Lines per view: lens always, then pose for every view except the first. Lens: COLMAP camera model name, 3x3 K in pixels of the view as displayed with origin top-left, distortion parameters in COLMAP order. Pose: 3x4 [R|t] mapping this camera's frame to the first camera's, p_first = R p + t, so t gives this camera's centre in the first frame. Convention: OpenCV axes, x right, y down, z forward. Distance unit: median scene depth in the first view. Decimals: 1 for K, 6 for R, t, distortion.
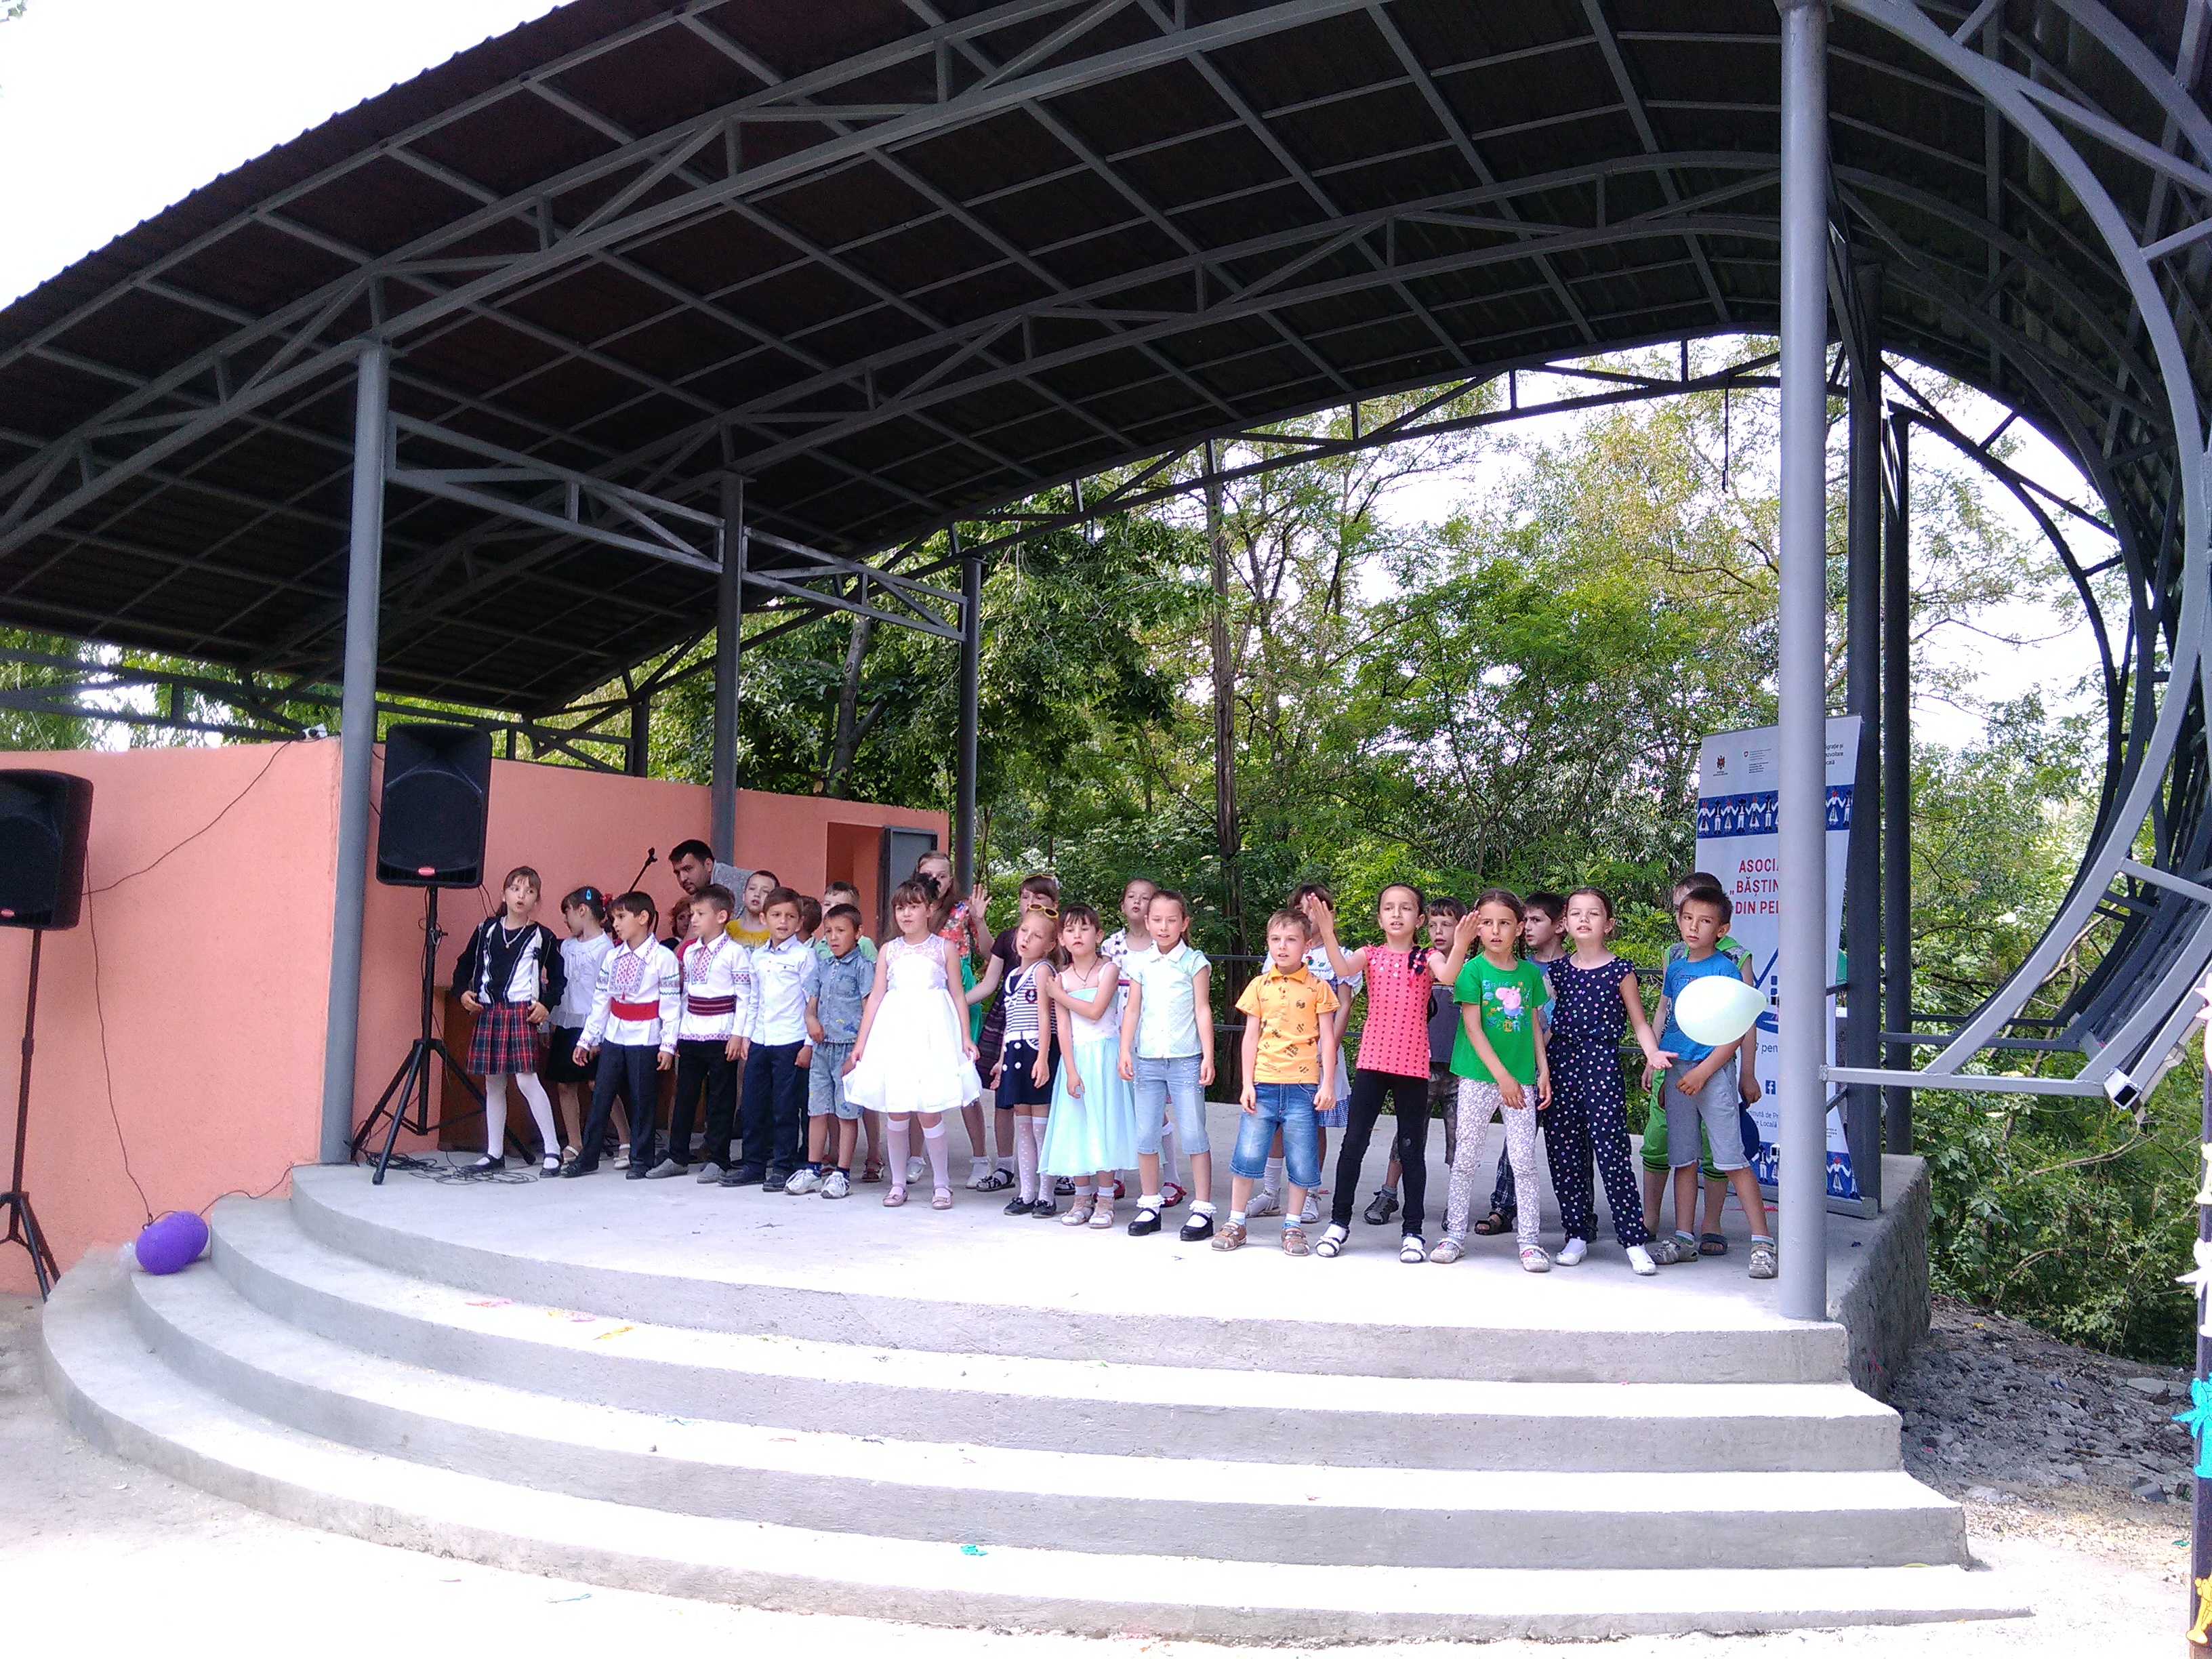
lens RADIAL K [[1801.7, 0, 1106.0], [0, 1801.7, 829.5], [0, 0, 1]] dist [0.105770, -0.169153]
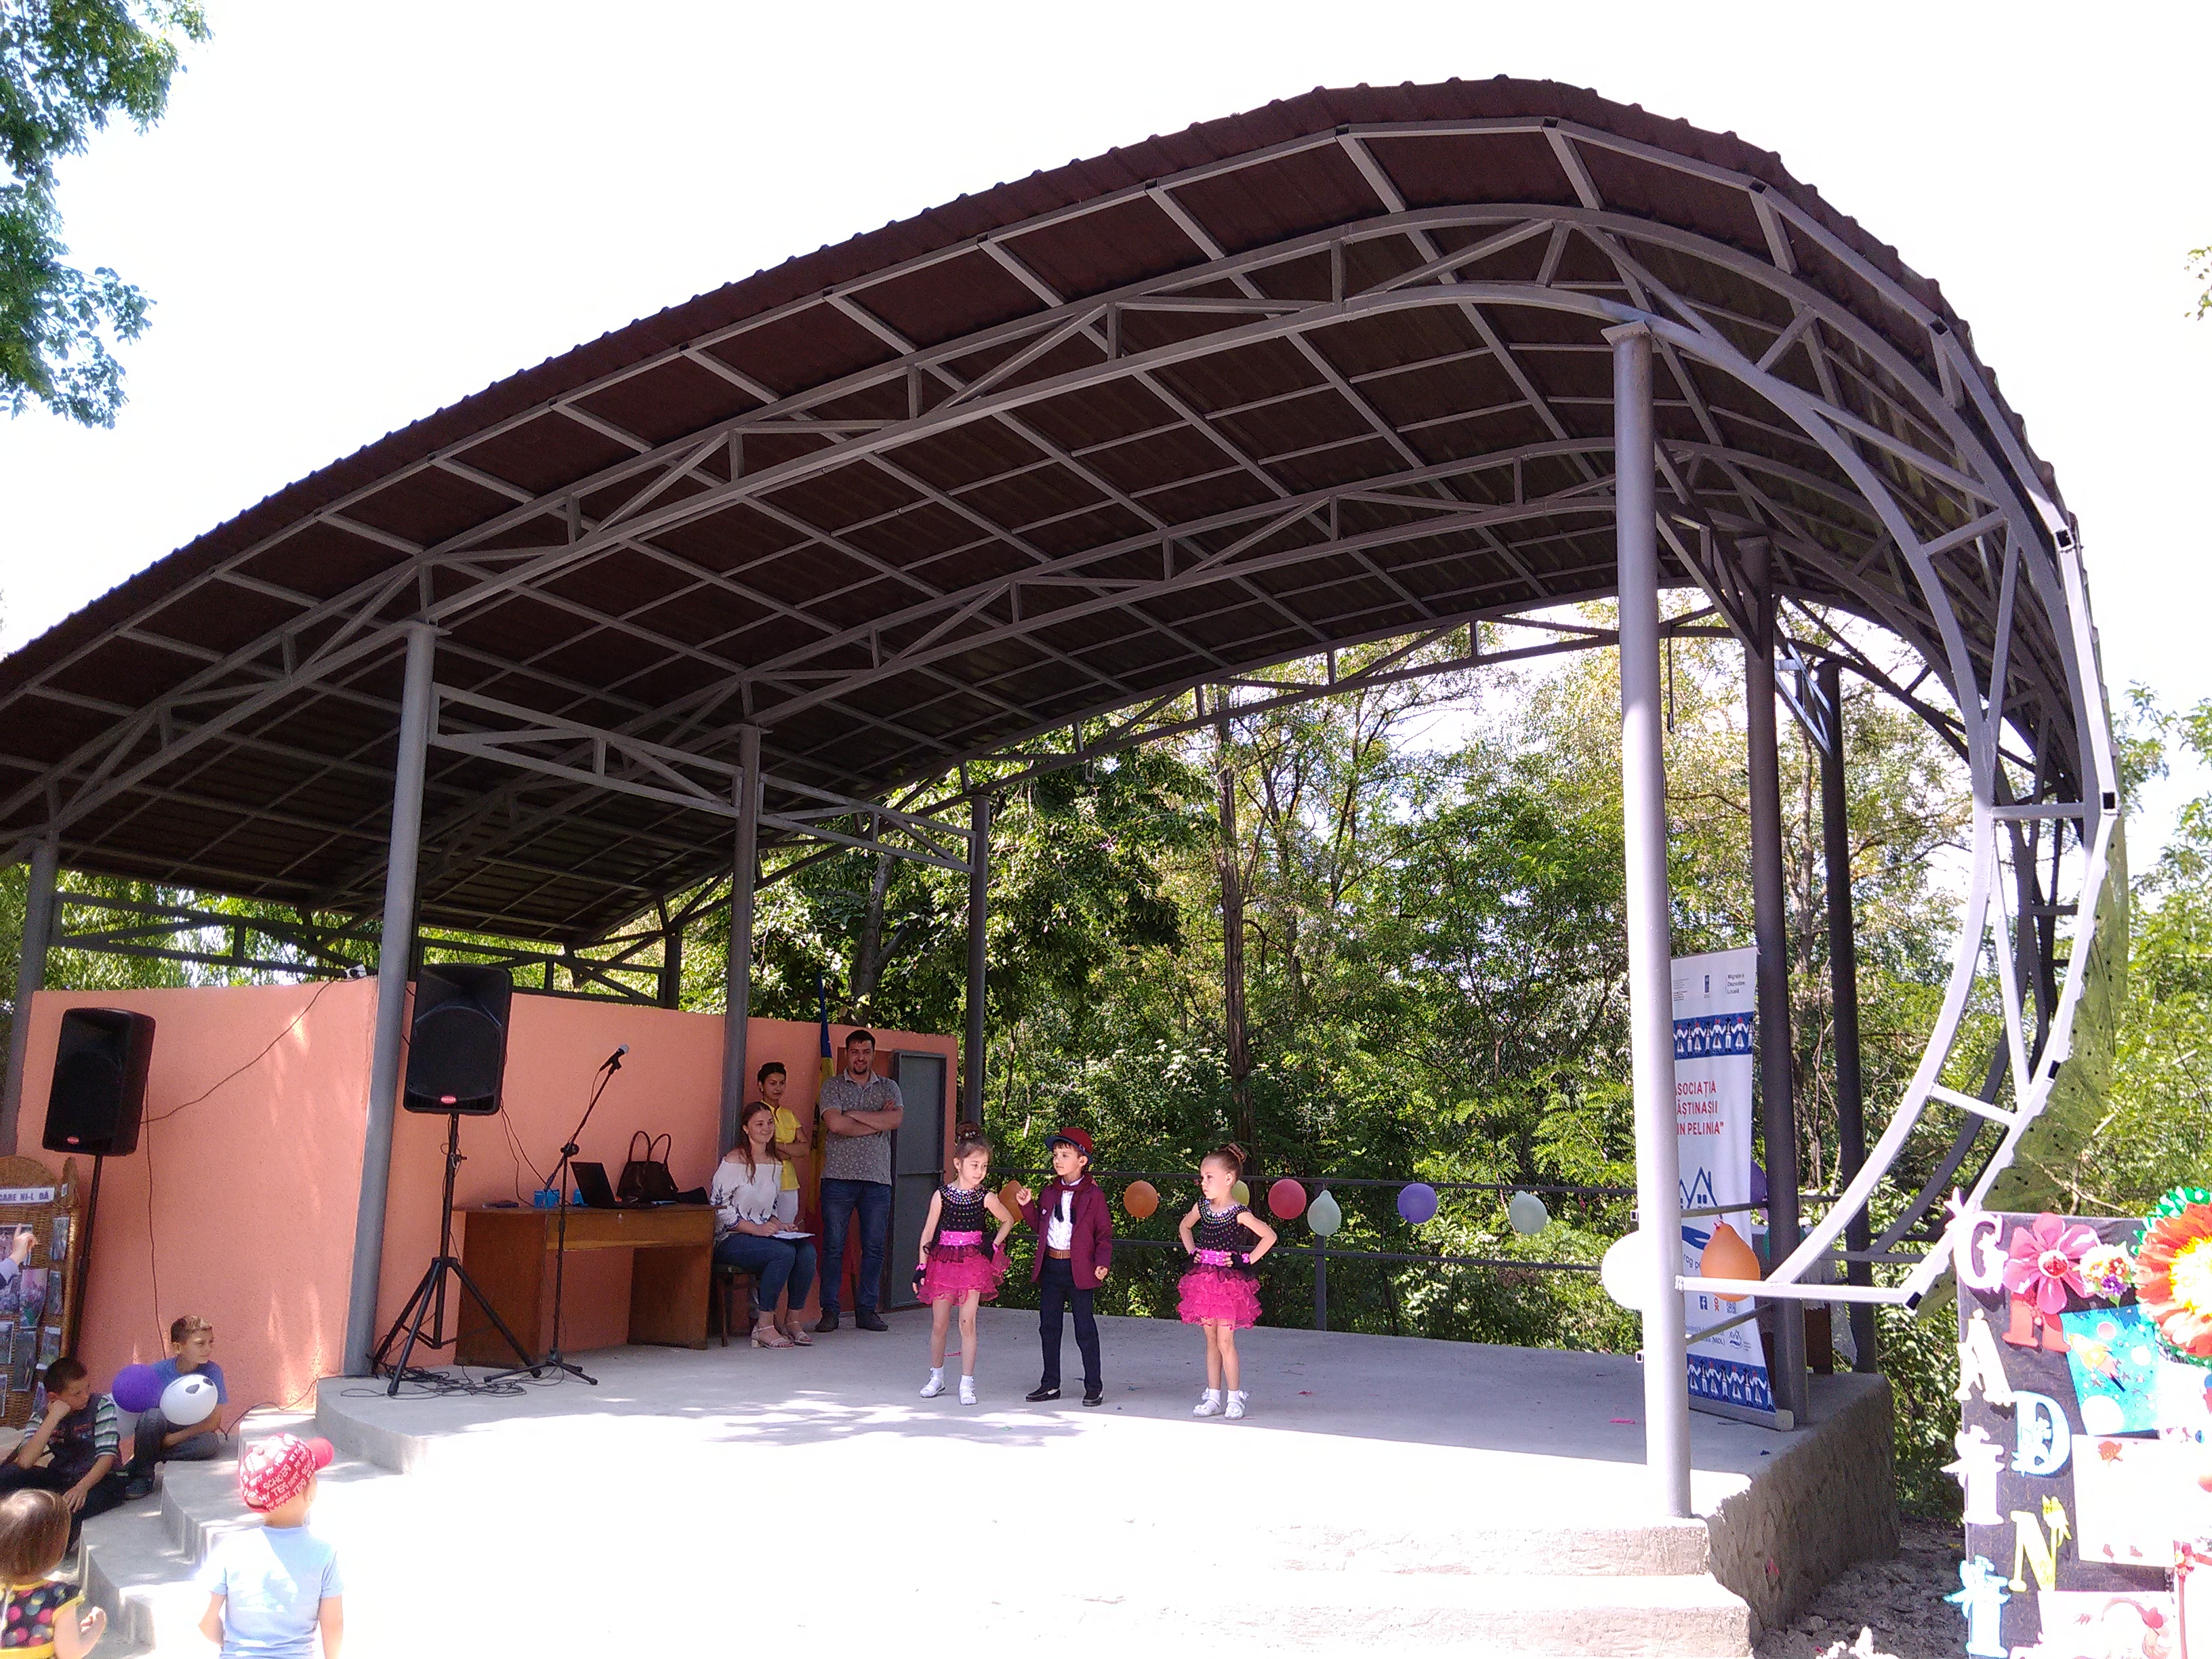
lens RADIAL K [[1815.9, 0, 1106.0], [0, 1815.9, 829.5], [0, 0, 1]] dist [0.092232, -0.159102]
pose [[0.999252, -0.010276, -0.037289, 0.050961], [0.005787, 0.992933, -0.118532, -0.004035], [0.038243, 0.118228, 0.992250, -0.073521]]
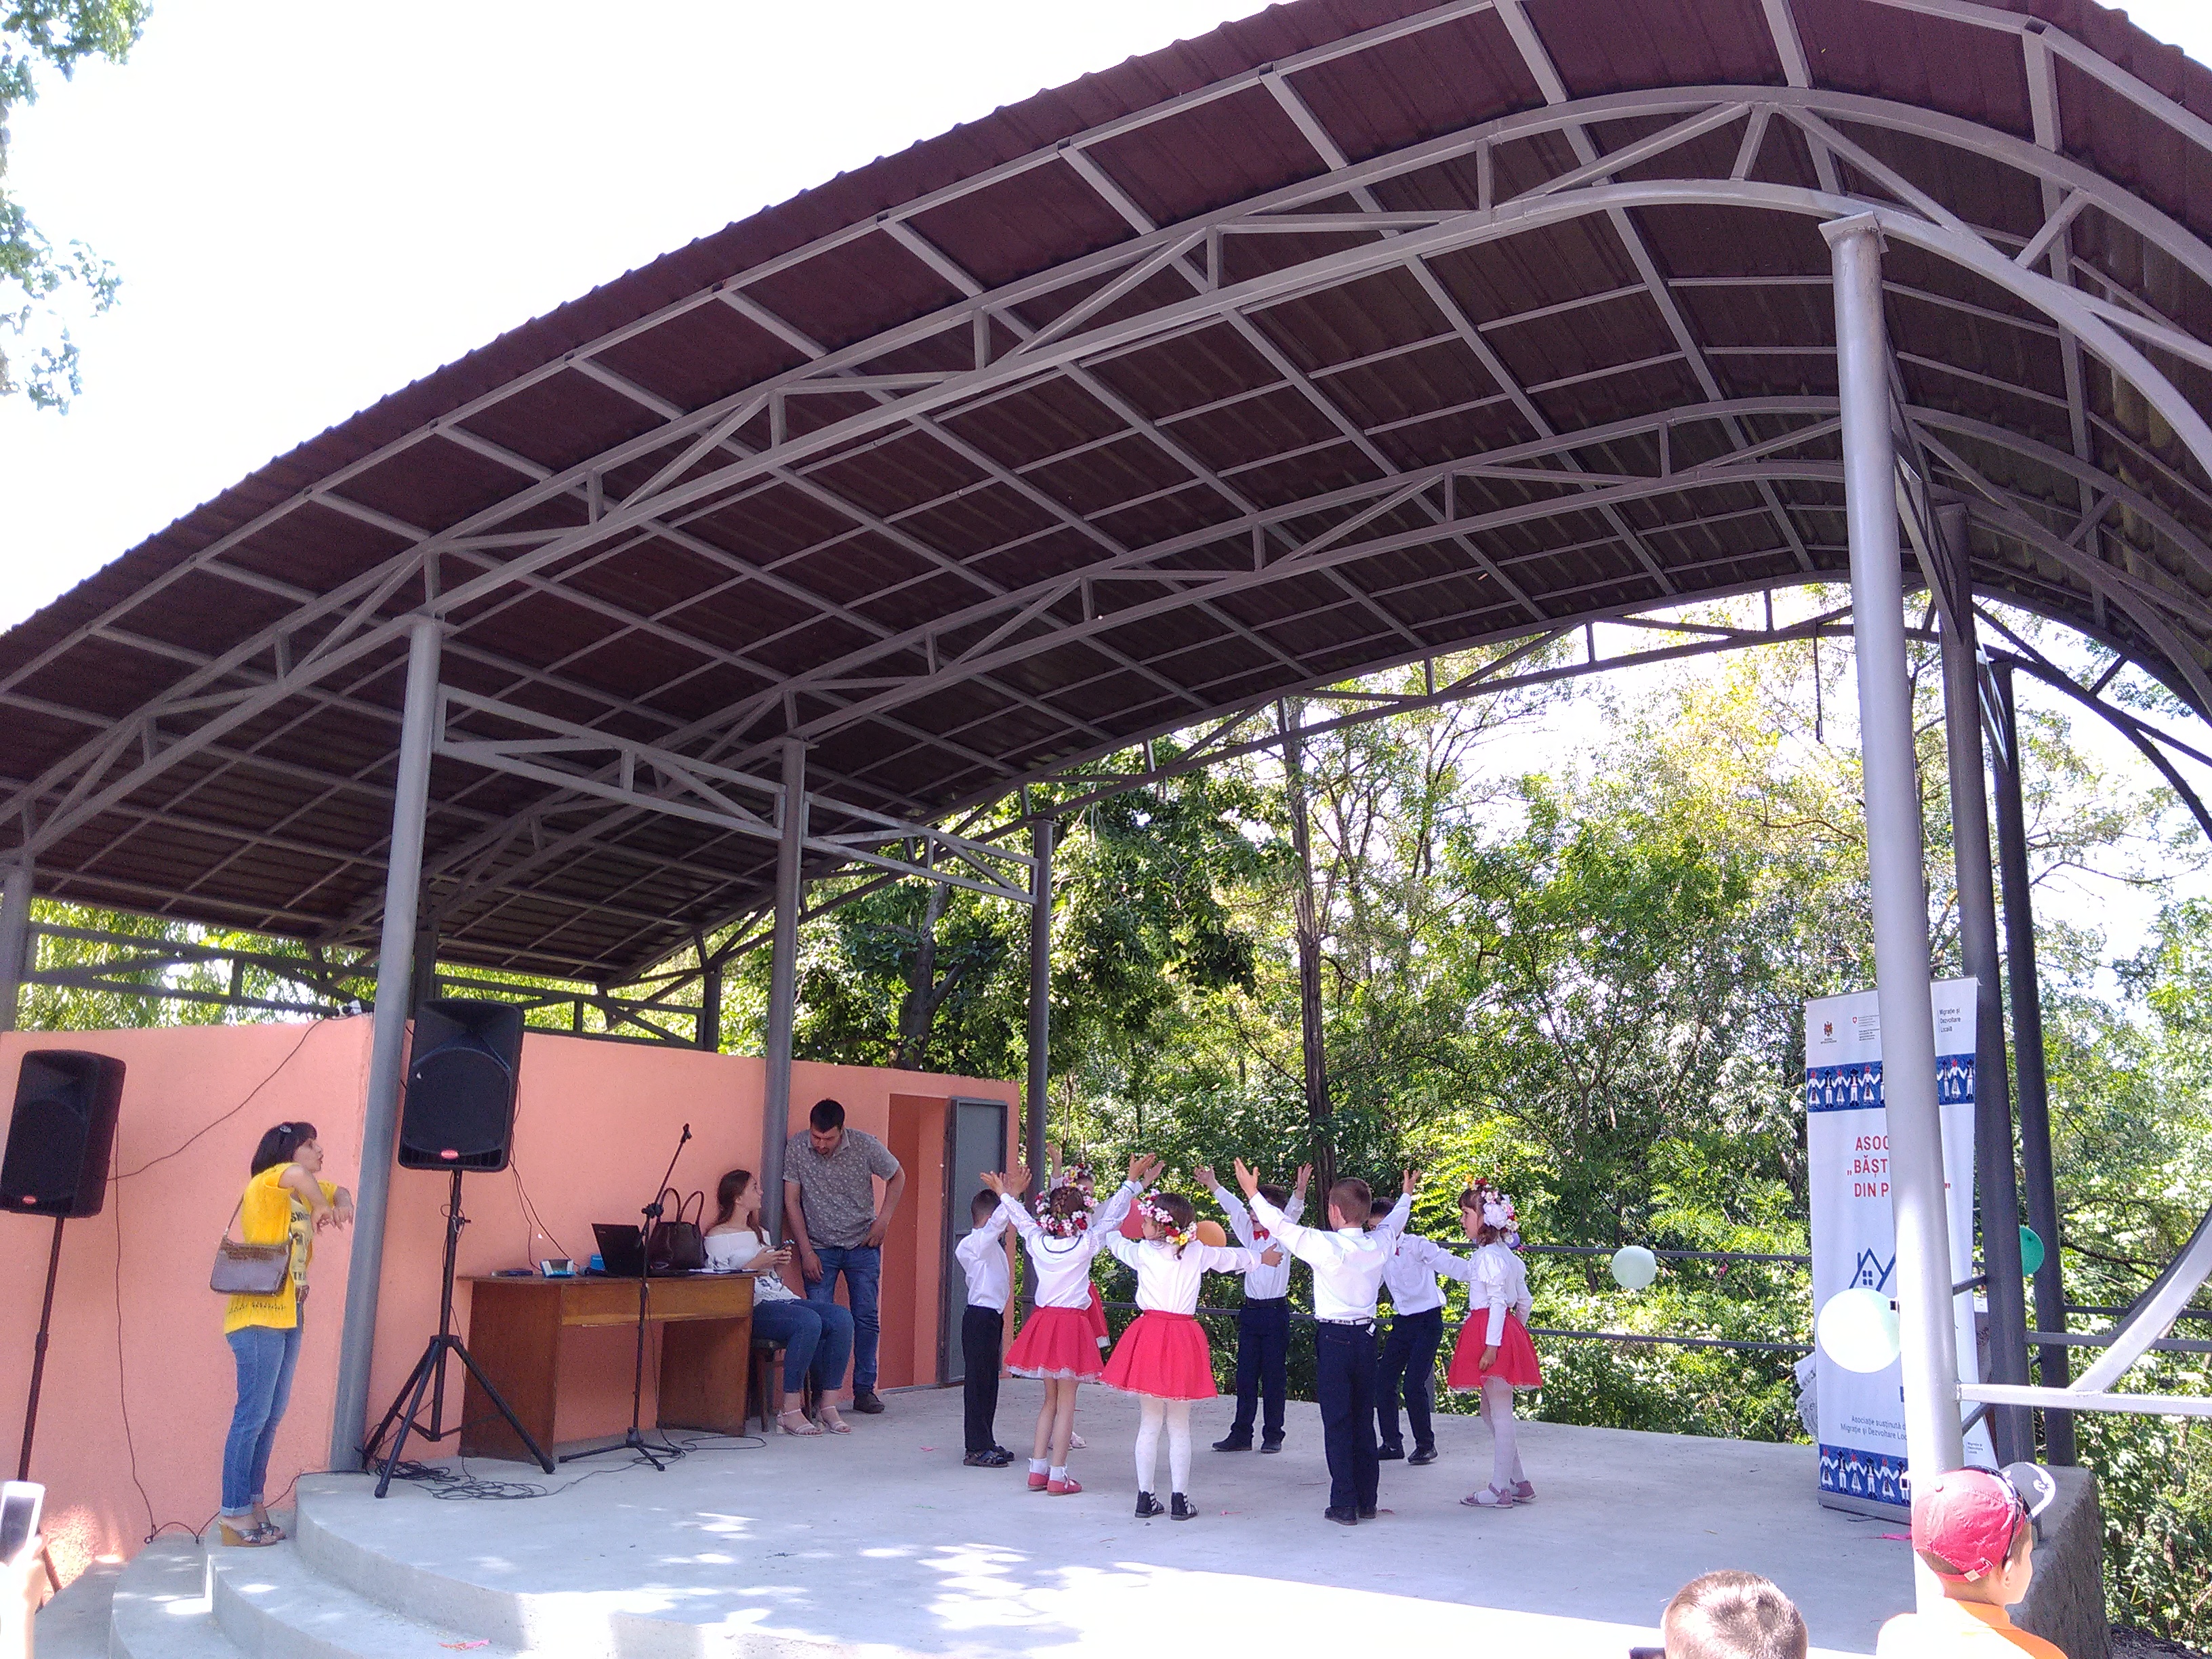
lens RADIAL K [[1807.5, 0, 1116.3], [0, 1807.5, 839.4], [0, 0, 1]] dist [0.101028, -0.162830]
pose [[0.998391, -0.013391, -0.055098, 0.025239], [0.005643, 0.990355, -0.138441, -0.004560], [0.056421, 0.137907, 0.988837, 0.042207]]
